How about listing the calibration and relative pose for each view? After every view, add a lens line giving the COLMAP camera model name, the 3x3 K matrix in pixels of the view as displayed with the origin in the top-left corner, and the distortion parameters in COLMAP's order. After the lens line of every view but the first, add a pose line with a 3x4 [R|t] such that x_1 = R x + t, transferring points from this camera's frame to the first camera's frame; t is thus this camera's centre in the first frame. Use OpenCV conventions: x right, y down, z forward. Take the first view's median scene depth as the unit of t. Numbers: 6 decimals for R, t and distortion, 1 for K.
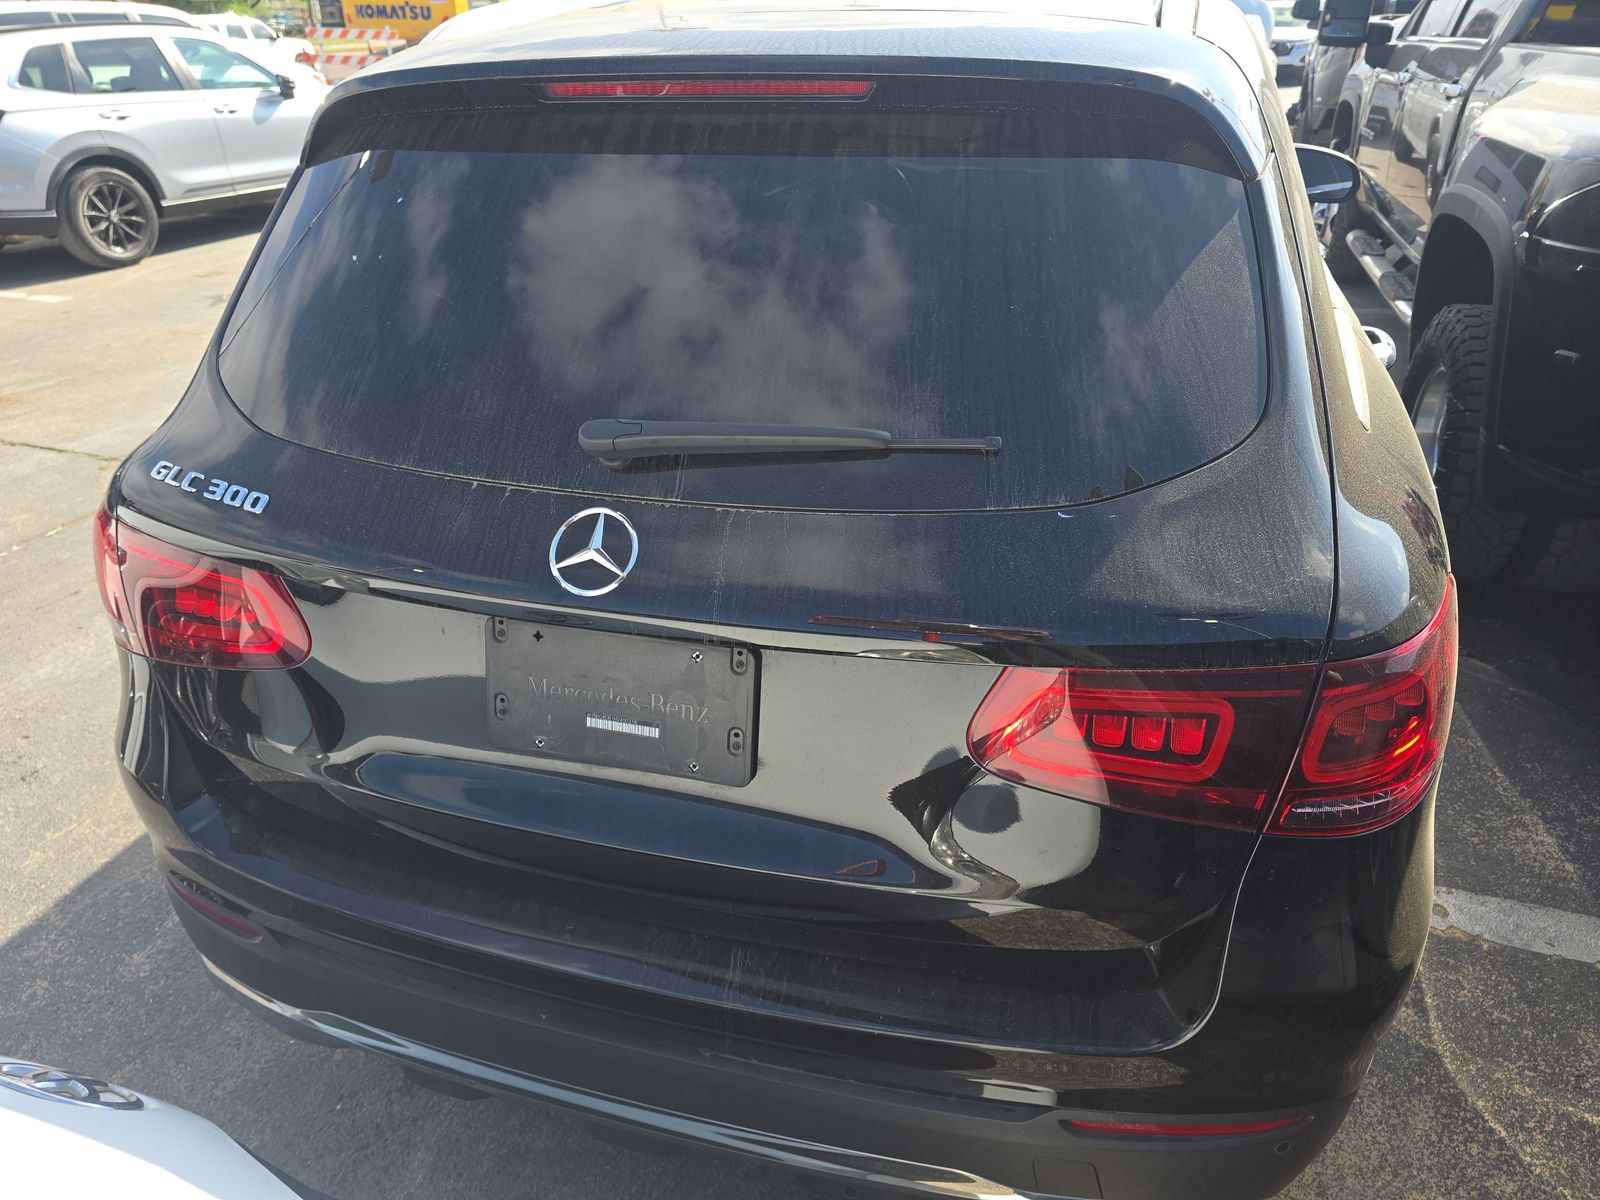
lens RADIAL K [[1070.8, 0, 800.0], [0, 1070.8, 600.0], [0, 0, 1]] dist [0.042301, -0.045607]
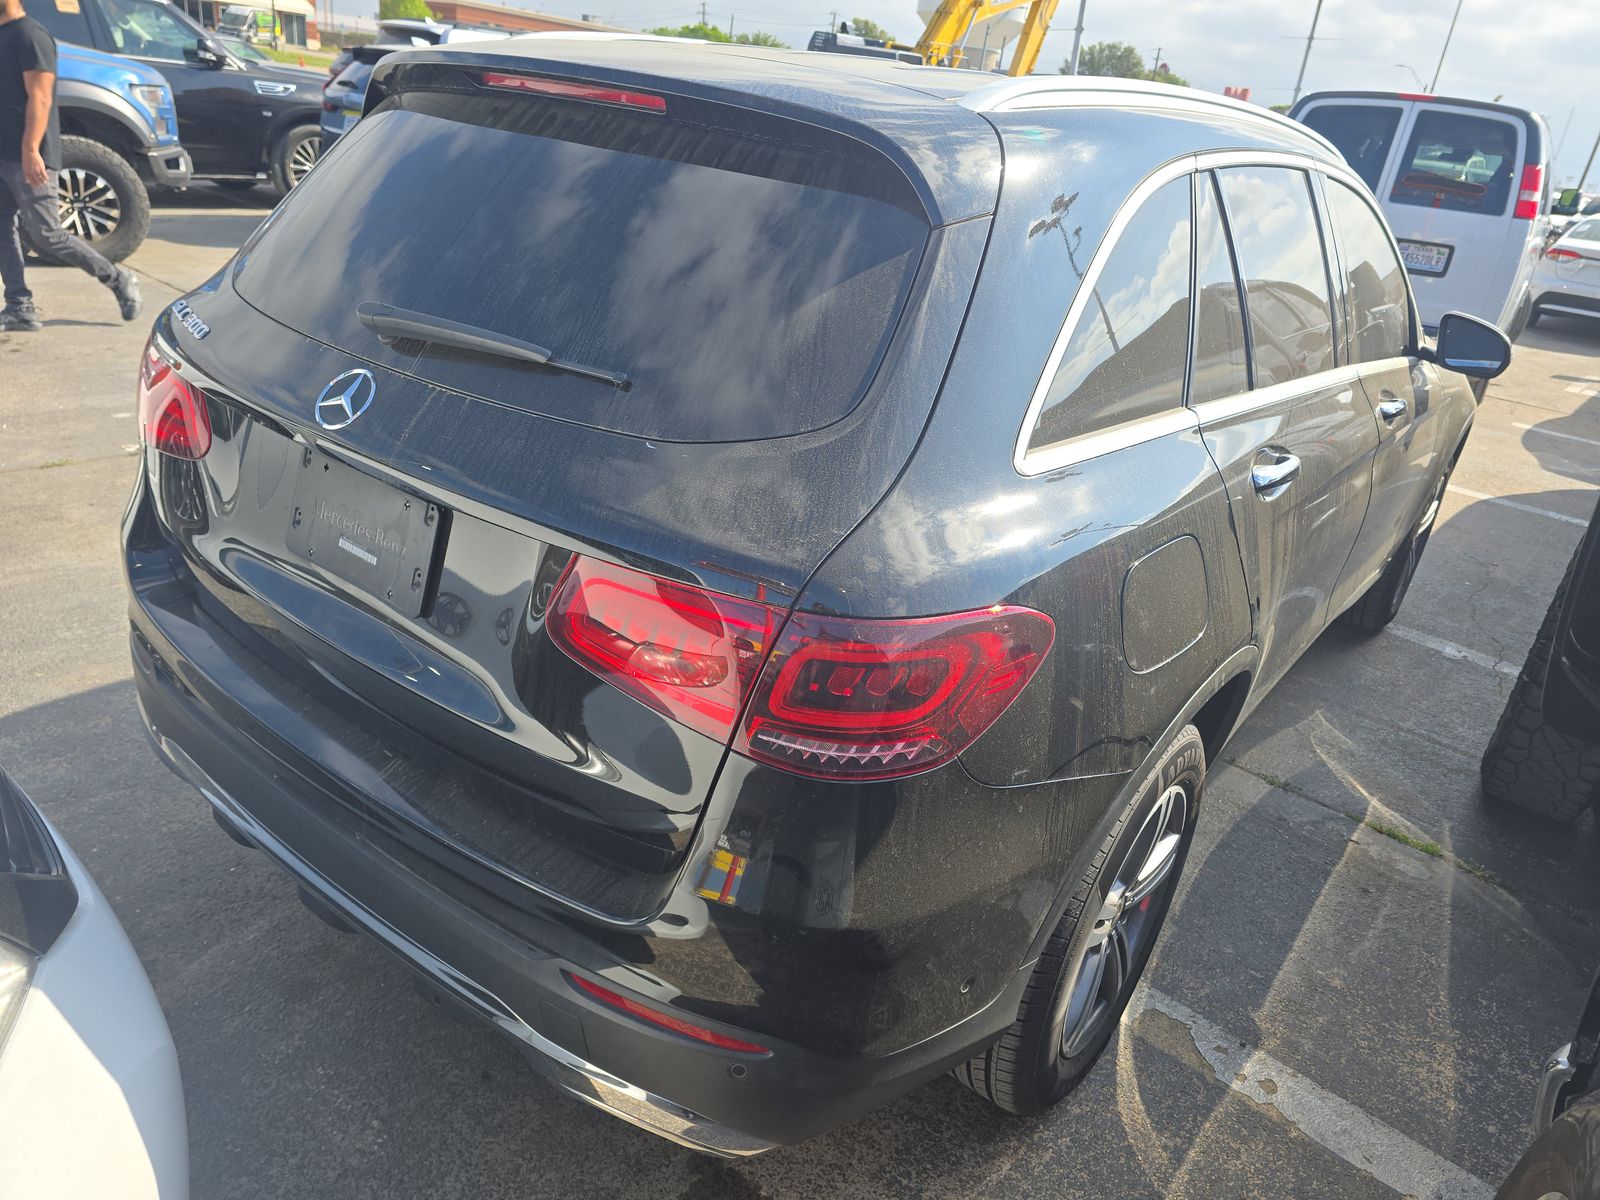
lens RADIAL K [[1070.8, 0, 800.0], [0, 1070.8, 600.0], [0, 0, 1]] dist [0.042301, -0.045607]
pose [[0.927029, 0.265453, -0.264863, 0.517154], [-0.286387, 0.957145, -0.043084, 0.061344], [0.242076, 0.115793, 0.963323, -0.066518]]
